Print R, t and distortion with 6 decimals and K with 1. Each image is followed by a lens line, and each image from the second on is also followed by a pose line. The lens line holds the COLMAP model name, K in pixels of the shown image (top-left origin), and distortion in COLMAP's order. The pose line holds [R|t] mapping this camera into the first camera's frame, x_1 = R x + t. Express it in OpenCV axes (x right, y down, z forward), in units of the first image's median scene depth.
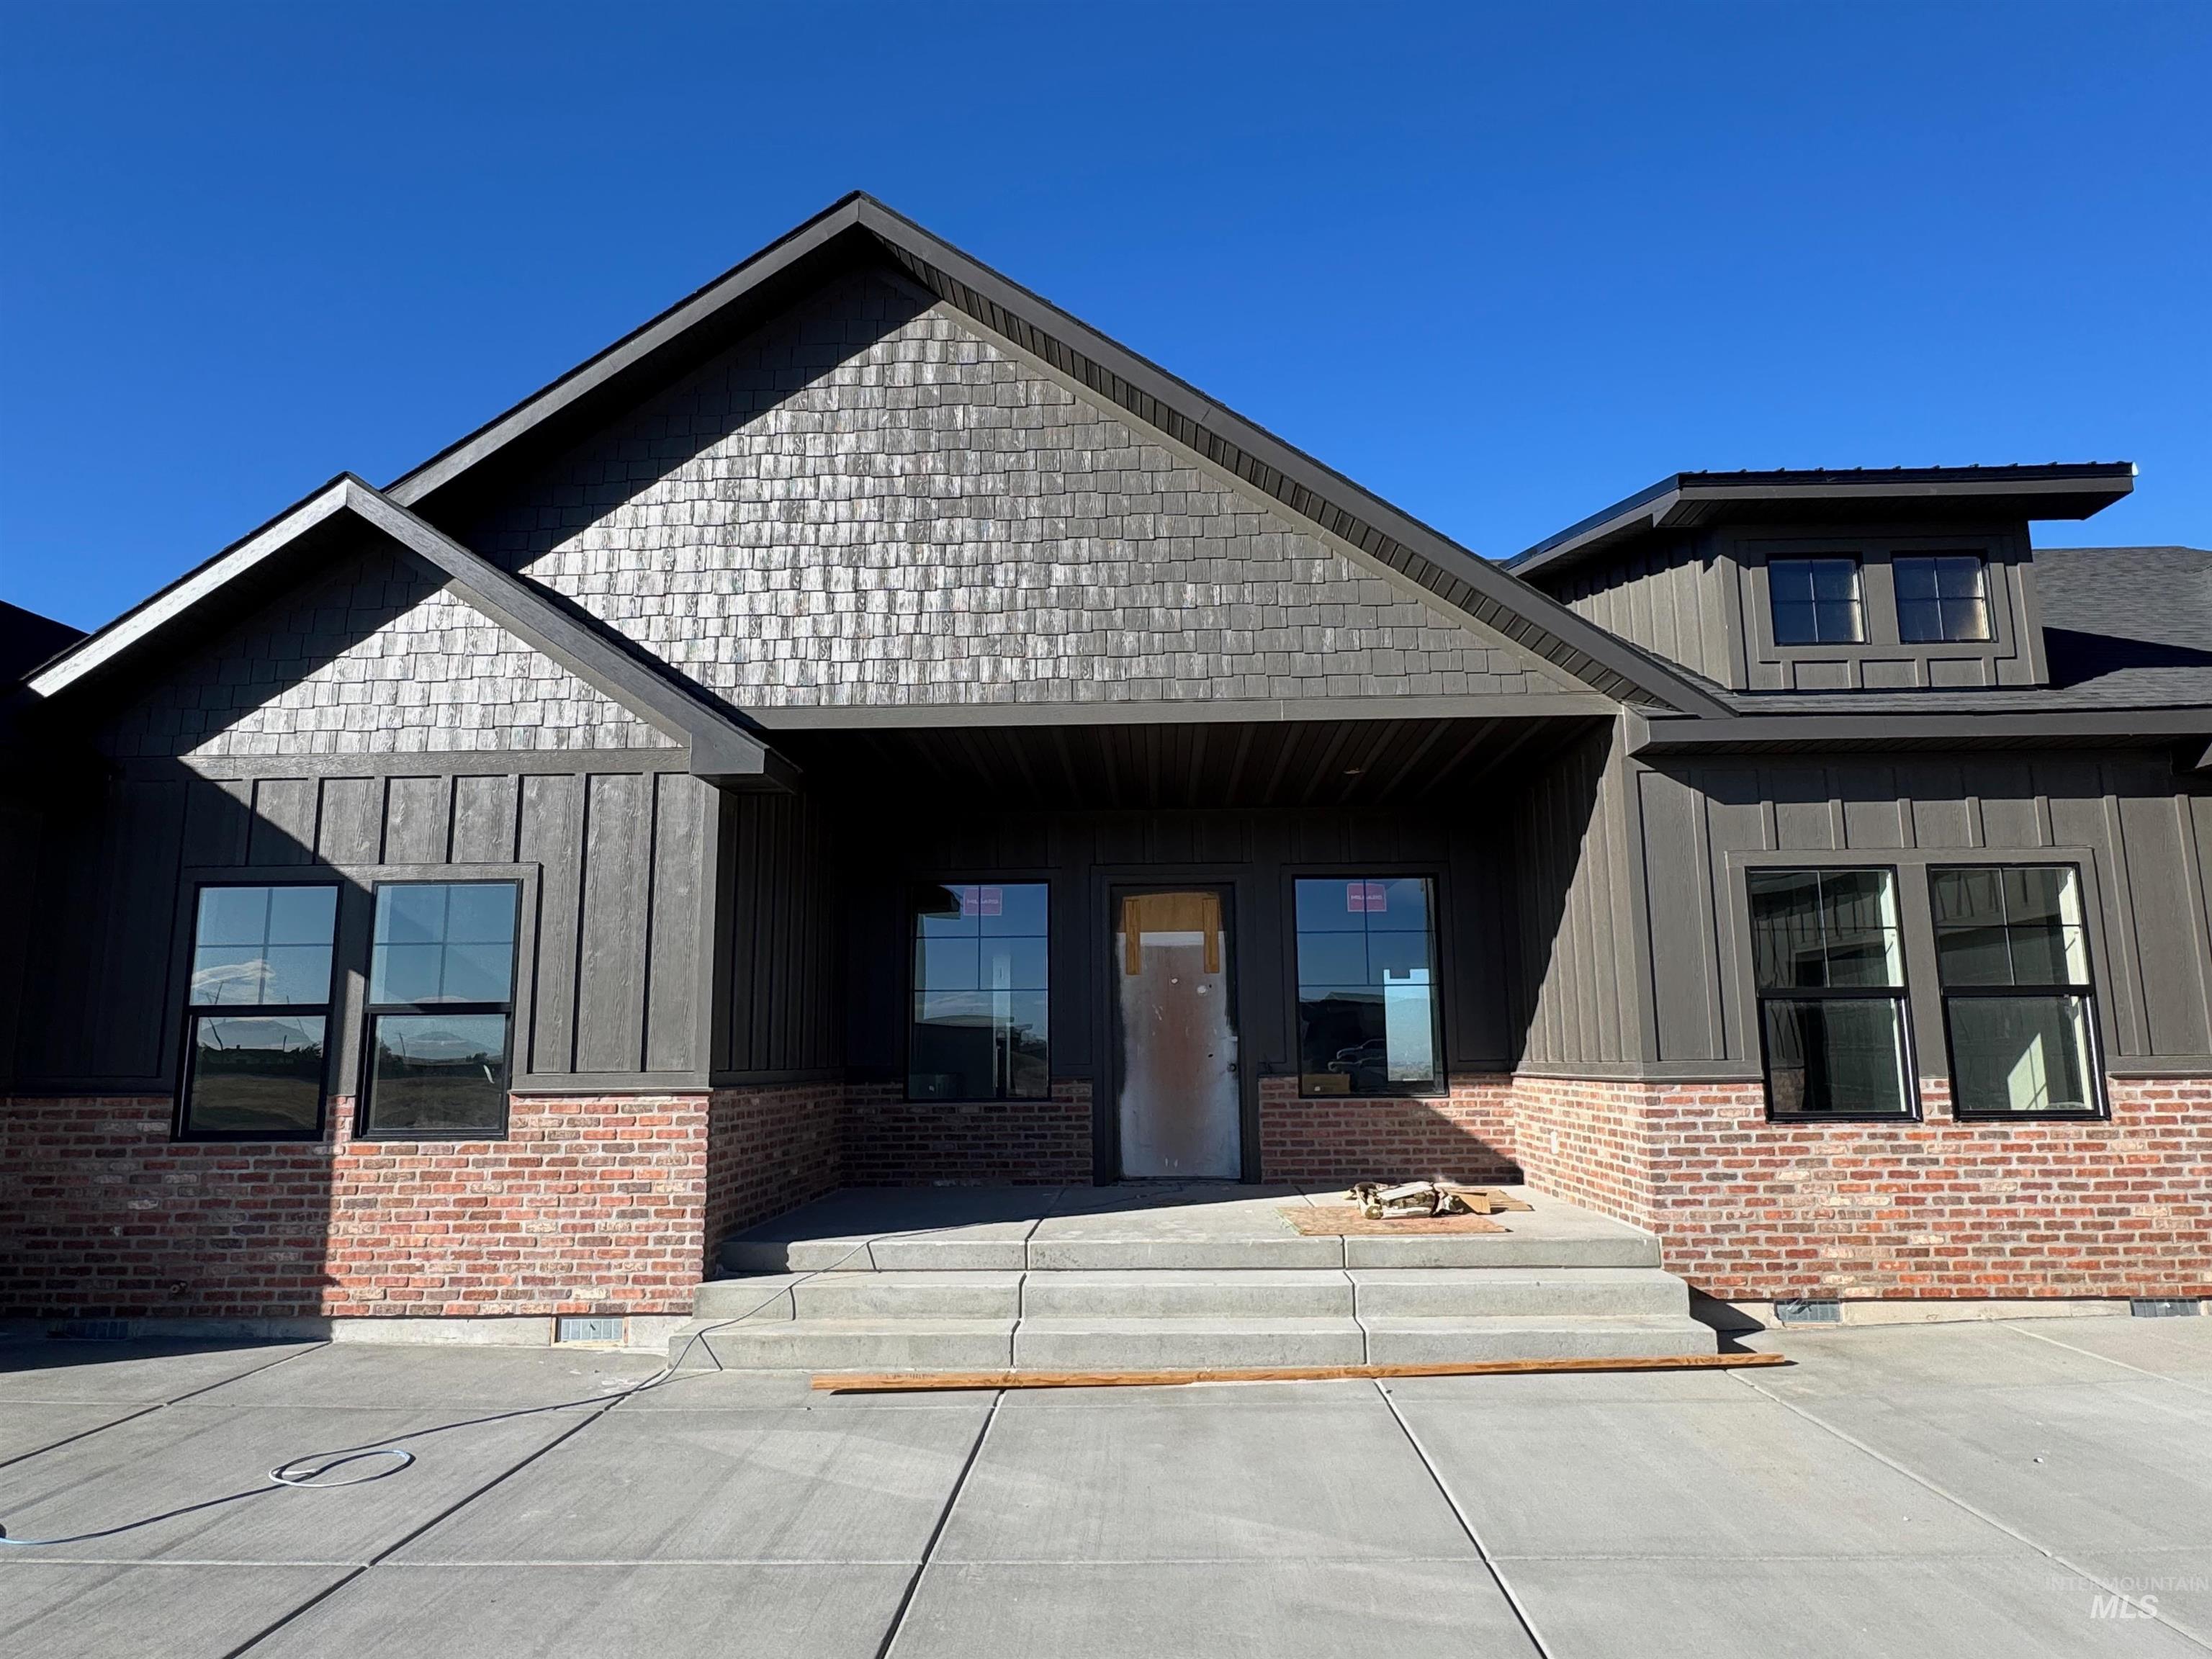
lens RADIAL K [[1394.0, 0, 1109.7], [0, 1394.0, 826.7], [0, 0, 1]] dist [-0.005544, 0.000710]
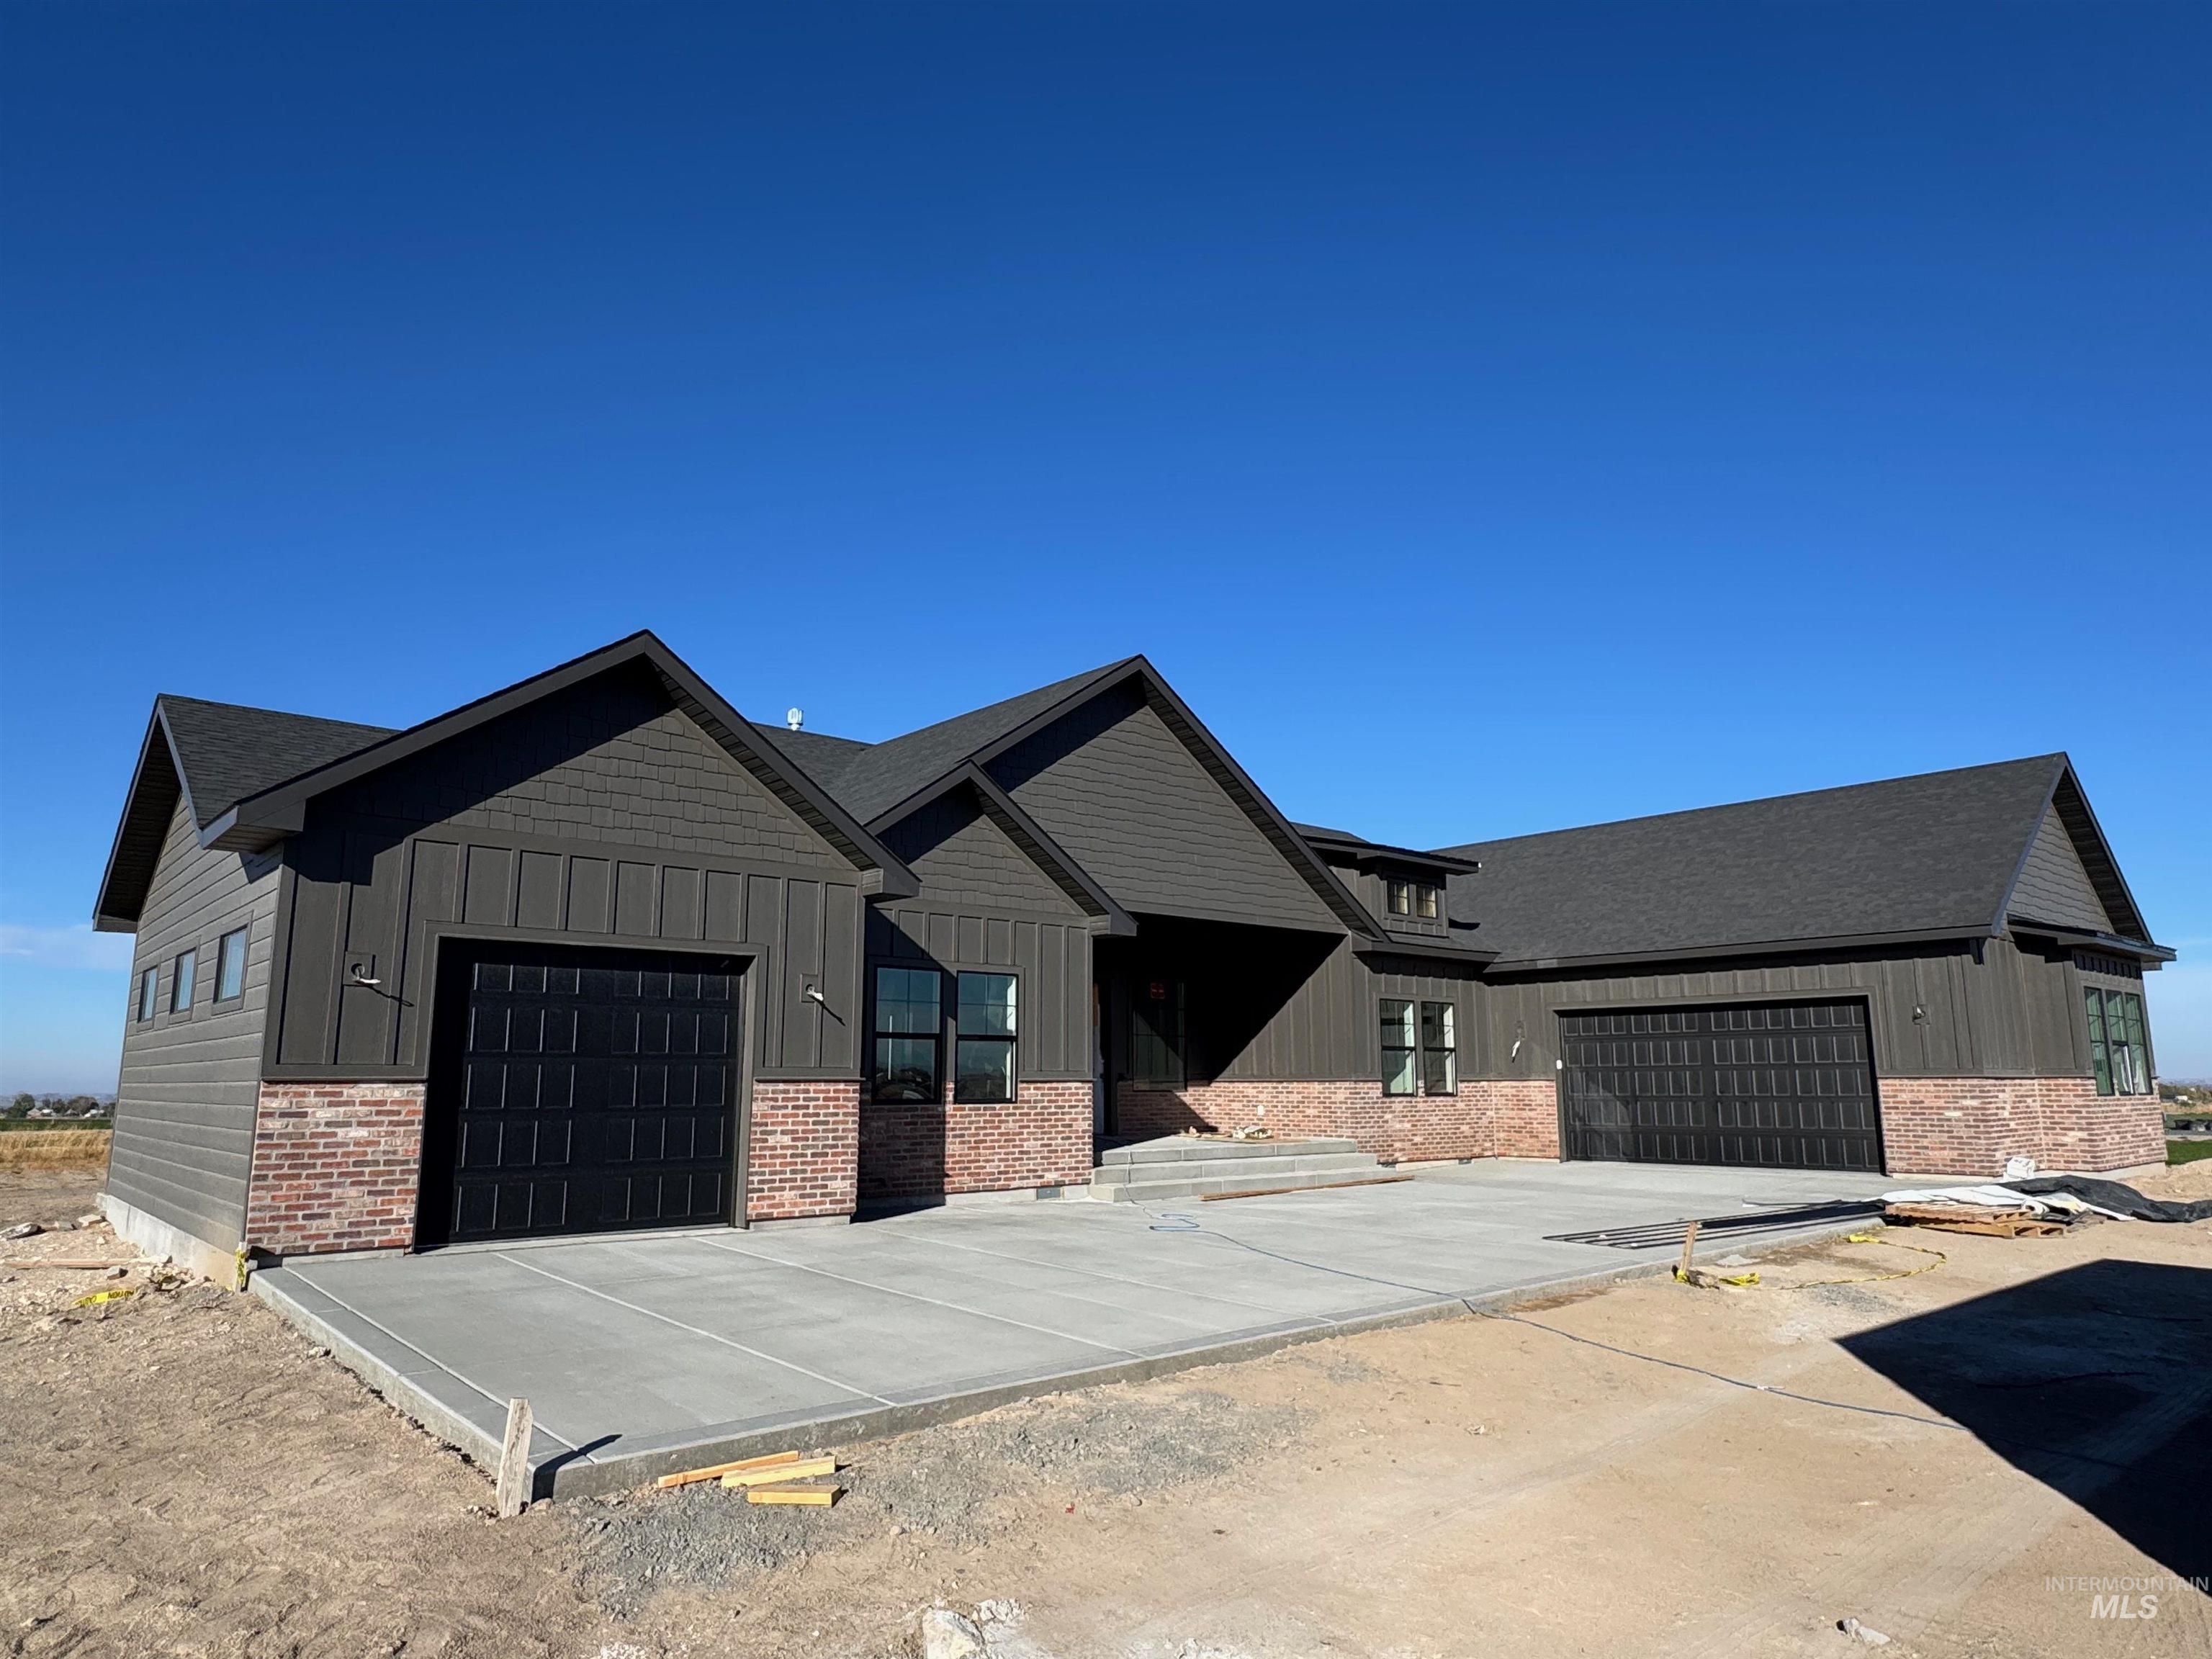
lens RADIAL K [[1394.0, 0, 1099.8], [0, 1394.0, 829.9], [0, 0, 1]] dist [-0.005544, 0.000710]
pose [[0.731148, 0.130832, 0.669556, -1.725735], [-0.117512, 0.990922, -0.065305, -0.052415], [-0.672022, -0.030934, 0.739885, -0.569733]]
